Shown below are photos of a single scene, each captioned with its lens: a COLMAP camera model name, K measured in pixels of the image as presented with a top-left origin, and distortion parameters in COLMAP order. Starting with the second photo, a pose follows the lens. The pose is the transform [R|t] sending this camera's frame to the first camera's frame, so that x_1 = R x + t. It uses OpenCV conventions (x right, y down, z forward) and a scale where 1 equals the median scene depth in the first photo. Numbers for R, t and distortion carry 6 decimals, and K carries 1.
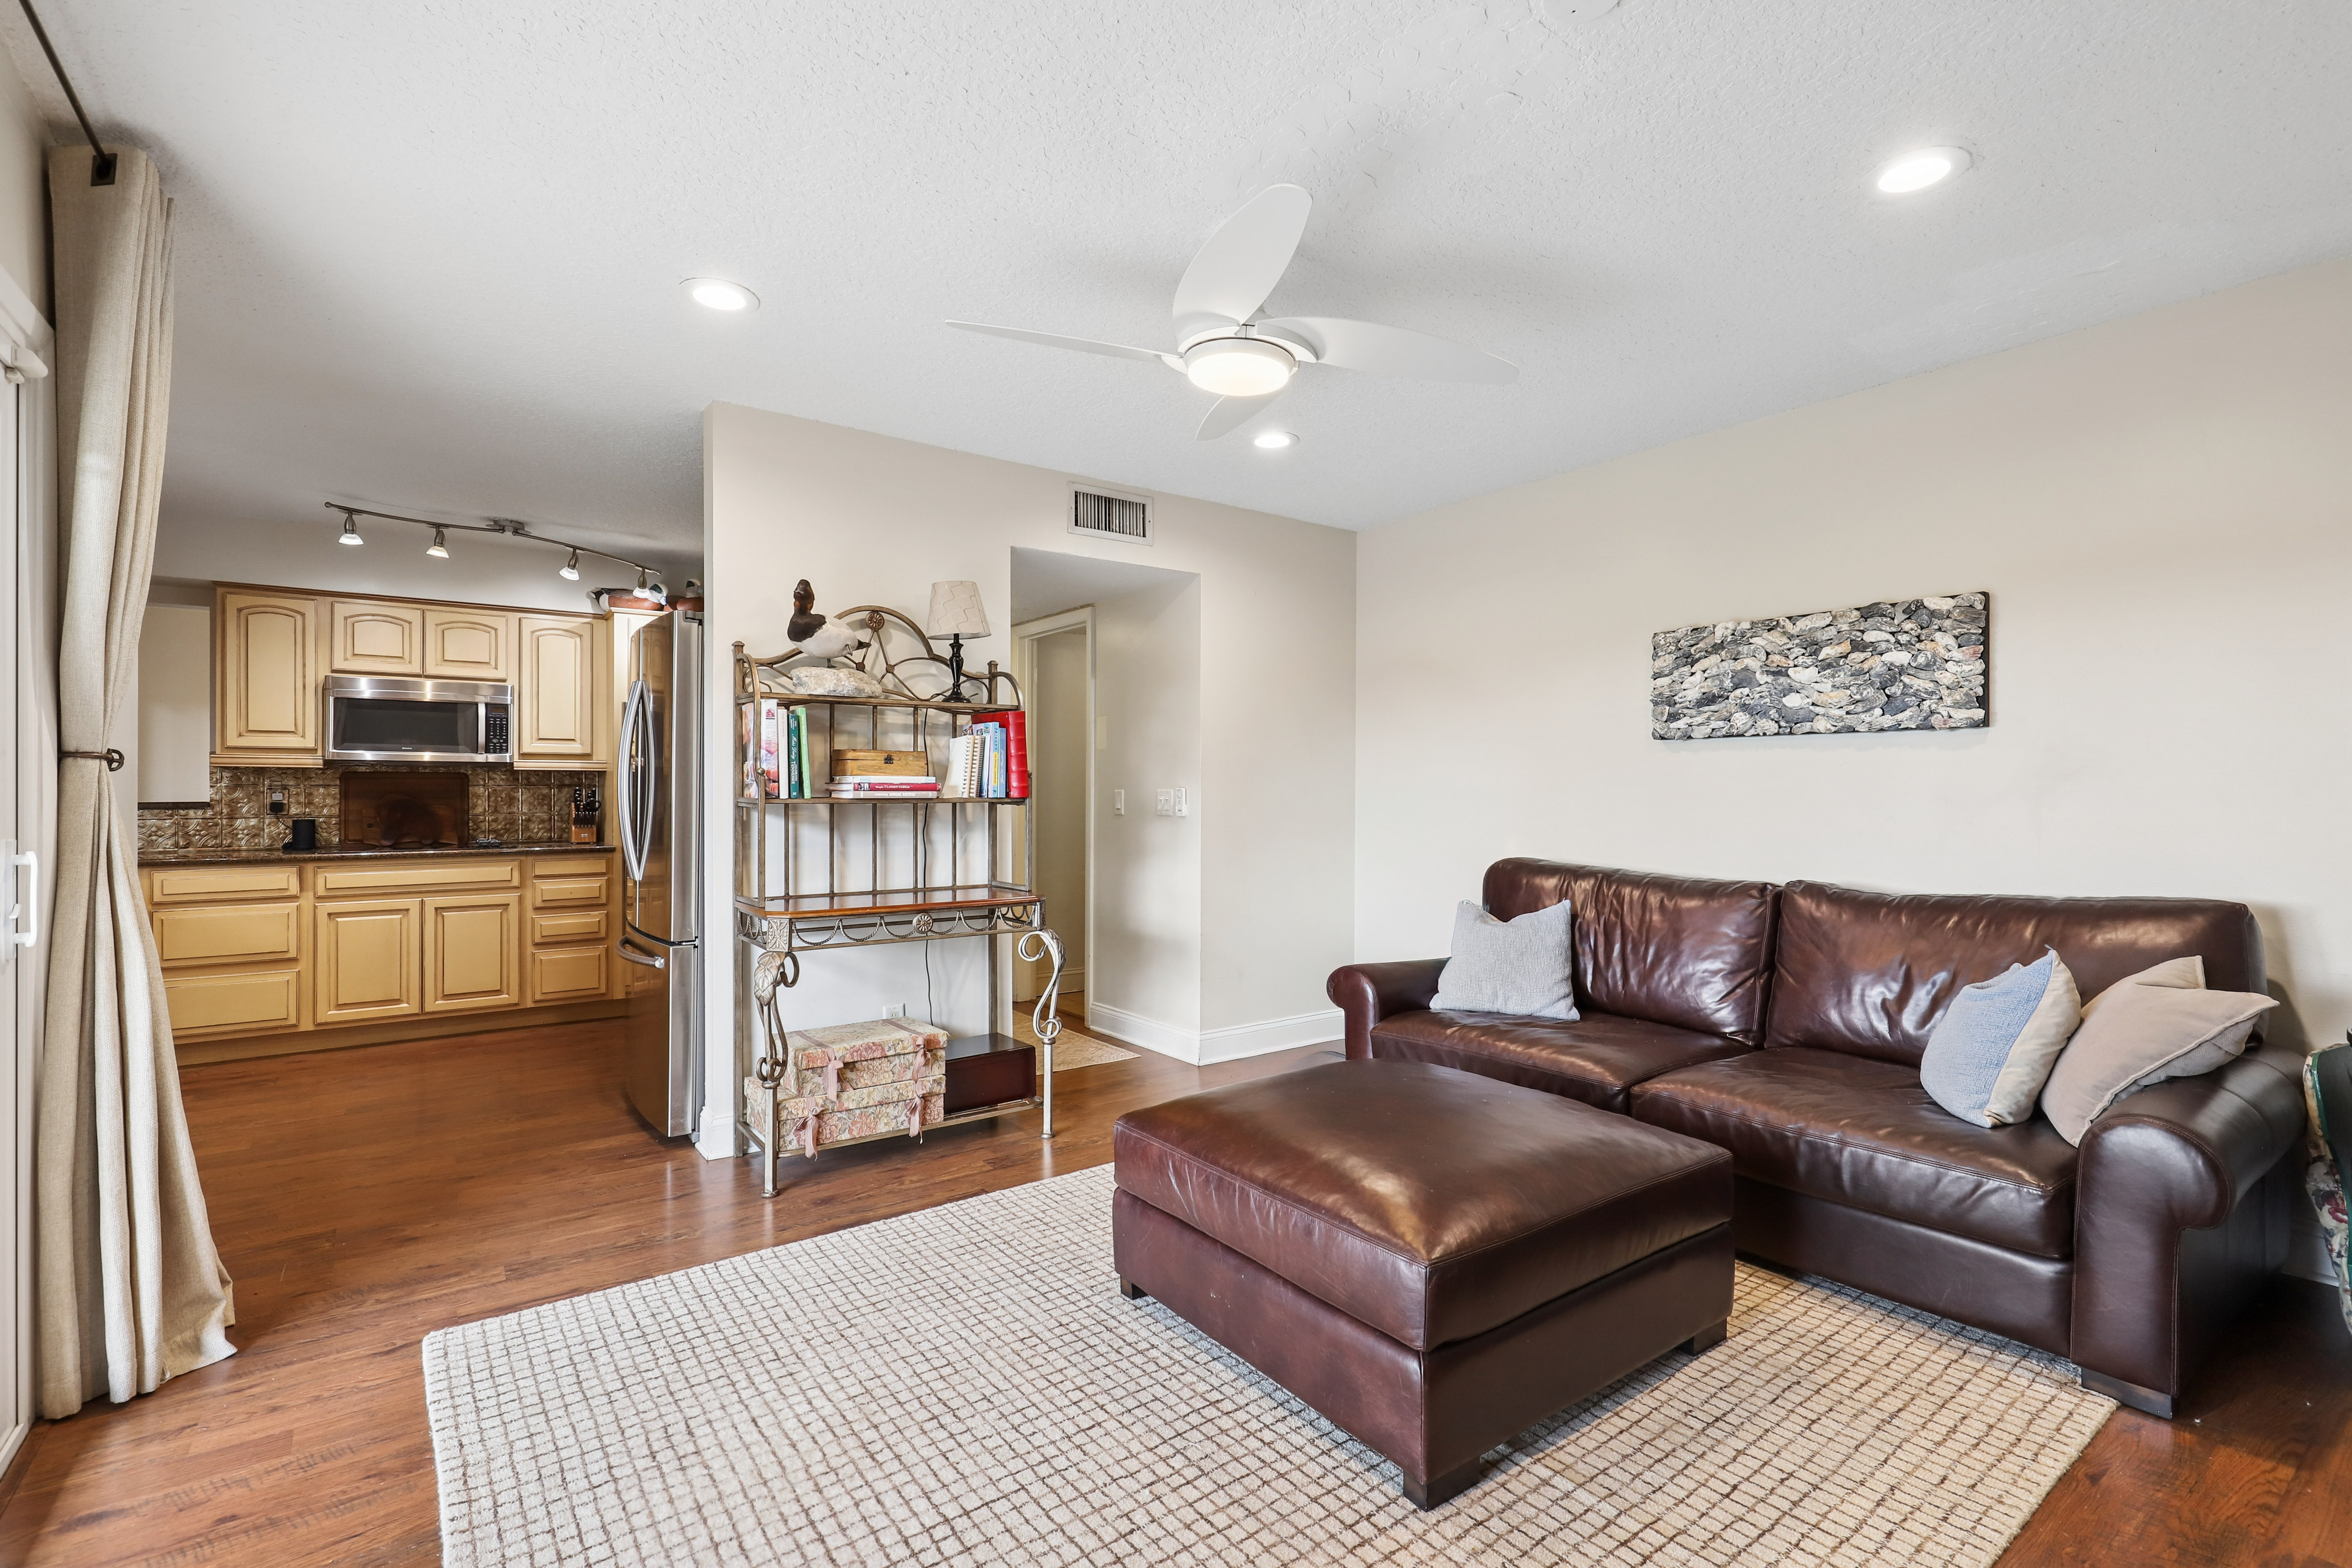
lens RADIAL K [[1067.4, 0, 1187.8], [0, 1067.4, 789.4], [0, 0, 1]] dist [0.002602, -0.000016]
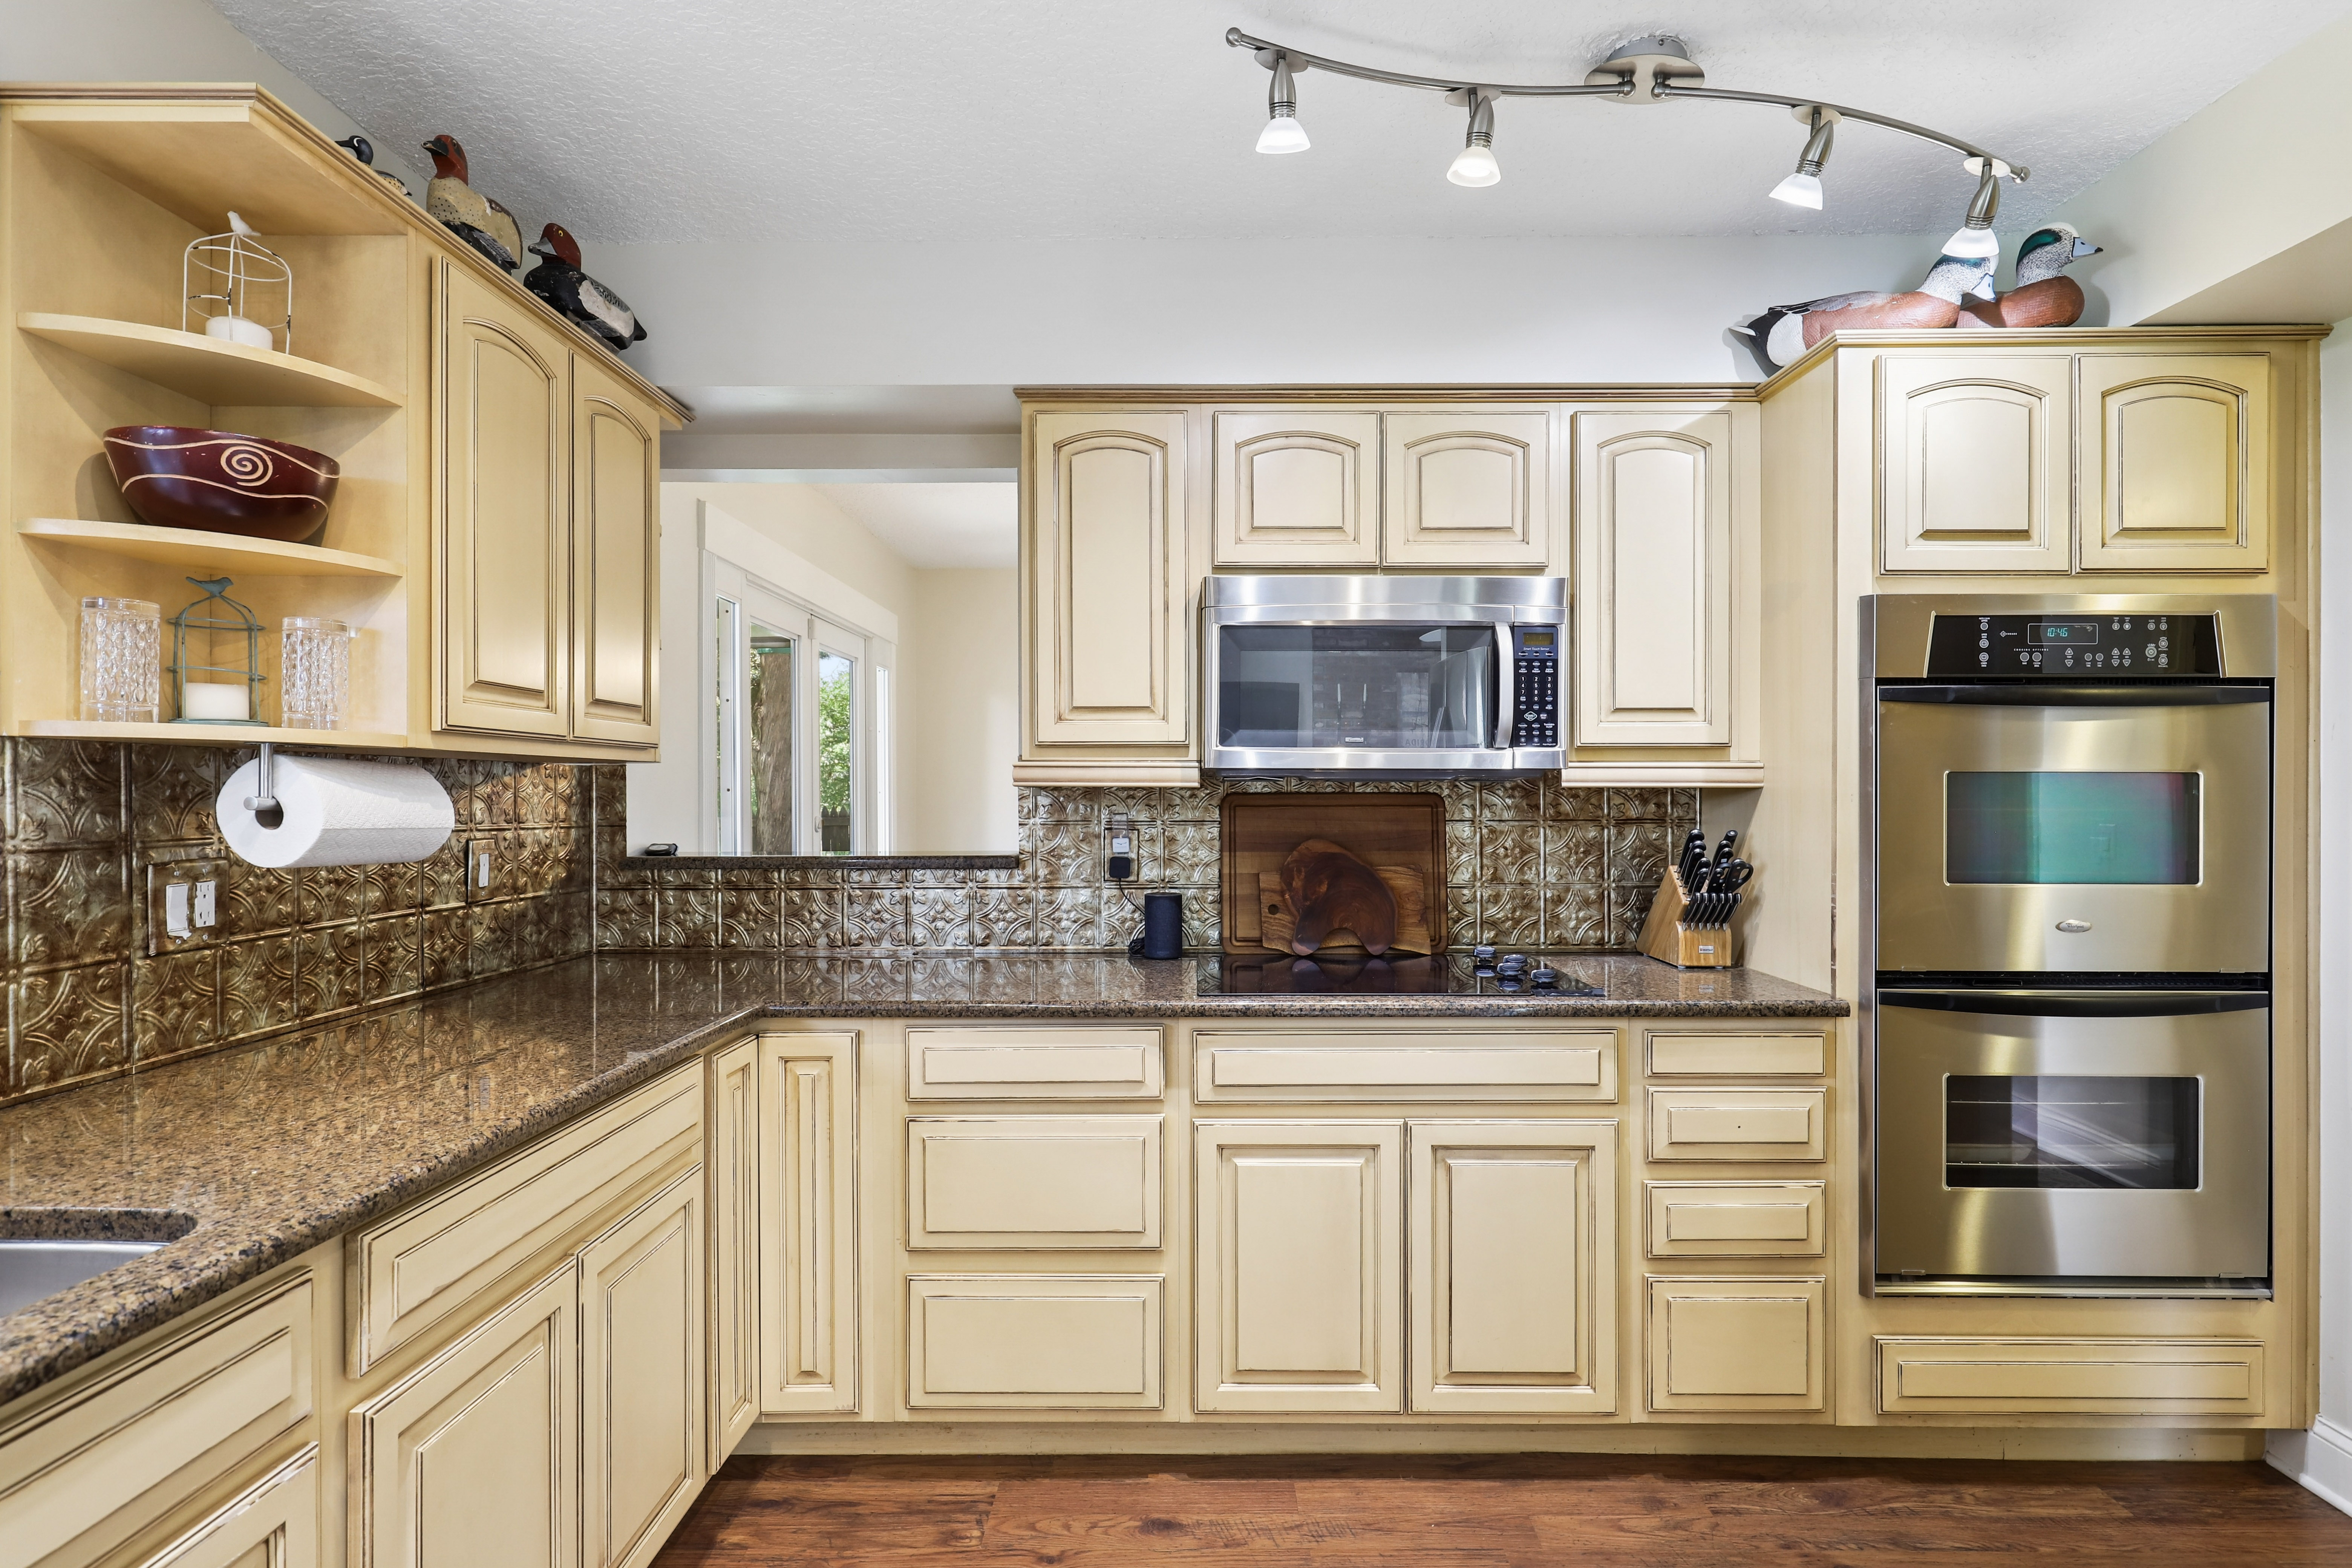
lens RADIAL K [[1160.6, 0, 1184.4], [0, 1160.6, 796.2], [0, 0, 1]] dist [0.003172, -0.000127]
pose [[0.799522, 0.001638, -0.600635, -0.520027], [0.002342, 0.999980, 0.005845, -0.019072], [0.600632, -0.006080, 0.799502, 0.605814]]
